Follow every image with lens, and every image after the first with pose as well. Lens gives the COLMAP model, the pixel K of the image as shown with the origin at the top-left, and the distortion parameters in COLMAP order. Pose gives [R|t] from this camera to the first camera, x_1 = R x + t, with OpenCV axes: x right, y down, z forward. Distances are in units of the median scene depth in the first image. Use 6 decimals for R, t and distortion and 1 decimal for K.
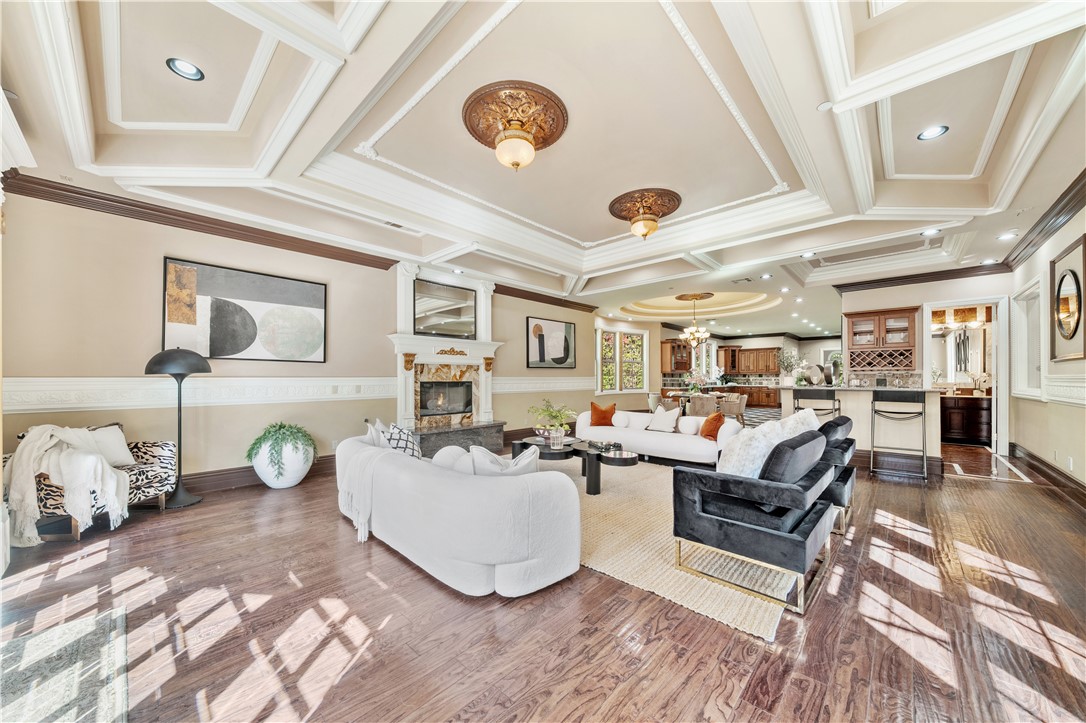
lens RADIAL K [[384.6, 0, 544.7], [0, 384.6, 376.4], [0, 0, 1]] dist [-0.000047, -0.000037]
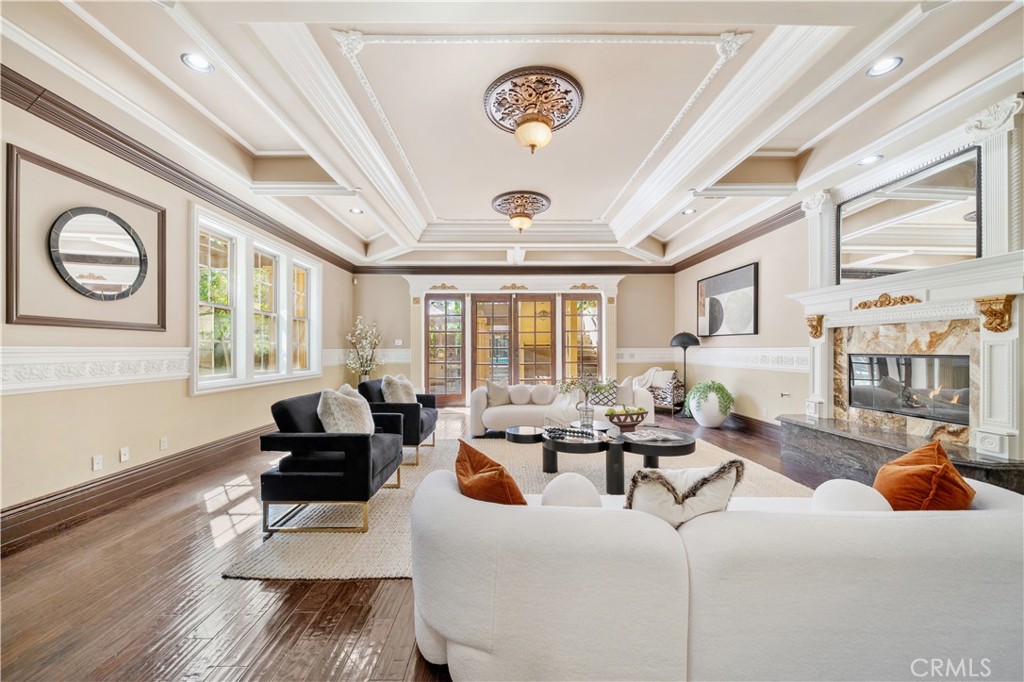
lens RADIAL K [[367.3, 0, 508.1], [0, 367.3, 341.5], [0, 0, 1]] dist [0.000800, 0.000046]
pose [[-0.727520, -0.007461, -0.686046, 0.808388], [0.009685, 0.999730, -0.021143, 0.001345], [0.686018, -0.022027, -0.727251, 1.571158]]
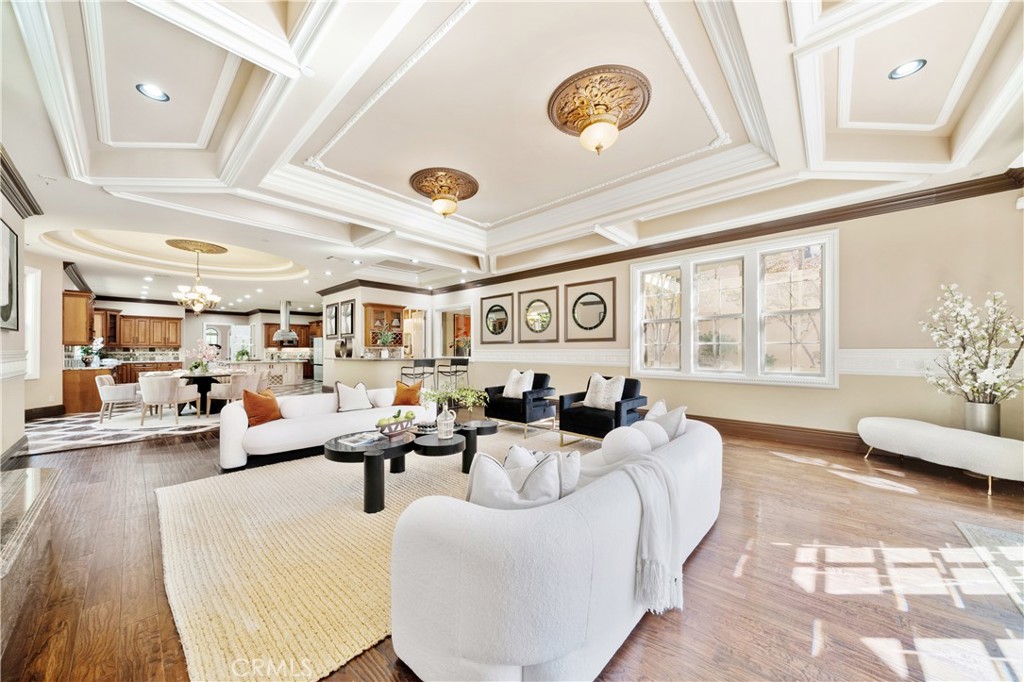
lens RADIAL K [[350.3, 0, 507.1], [0, 350.3, 350.5], [0, 0, 1]] dist [-0.000024, 0.000122]
pose [[-0.000458, 0.002995, 0.999995, -0.743588], [-0.001970, 0.999994, -0.002995, 0.004137], [-0.999998, -0.001971, -0.000452, 0.903051]]
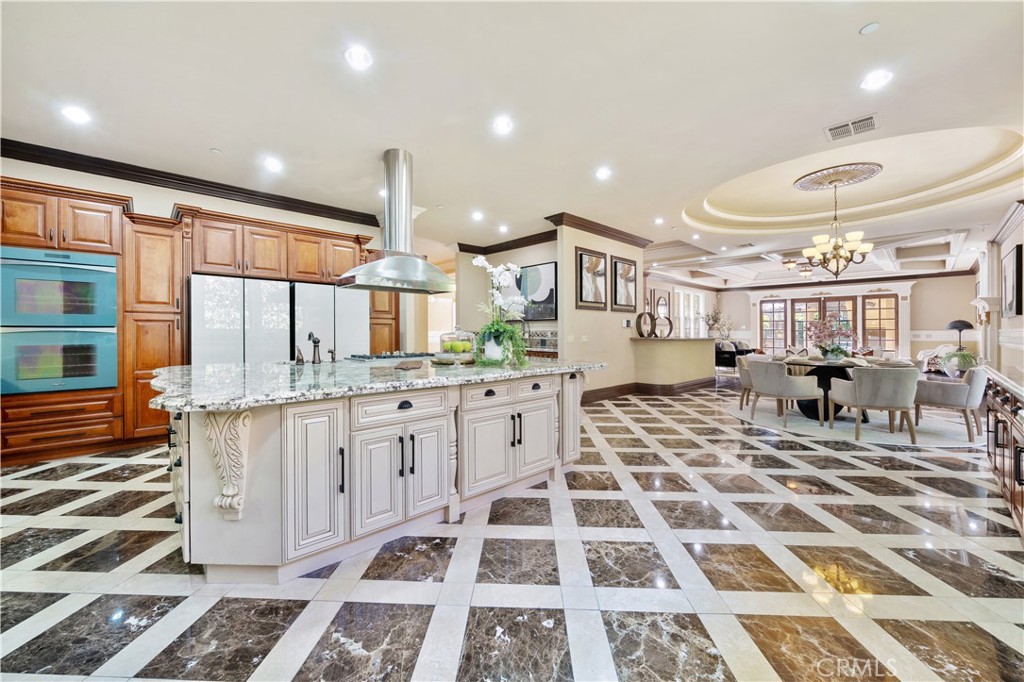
lens RADIAL K [[397.7, 0, 506.0], [0, 397.7, 336.3], [0, 0, 1]] dist [0.000898, 0.000142]
pose [[-0.997452, 0.002250, 0.071301, 1.895287], [0.002627, 0.999983, 0.005193, 0.018858], [-0.071288, 0.005367, -0.997441, 3.729934]]
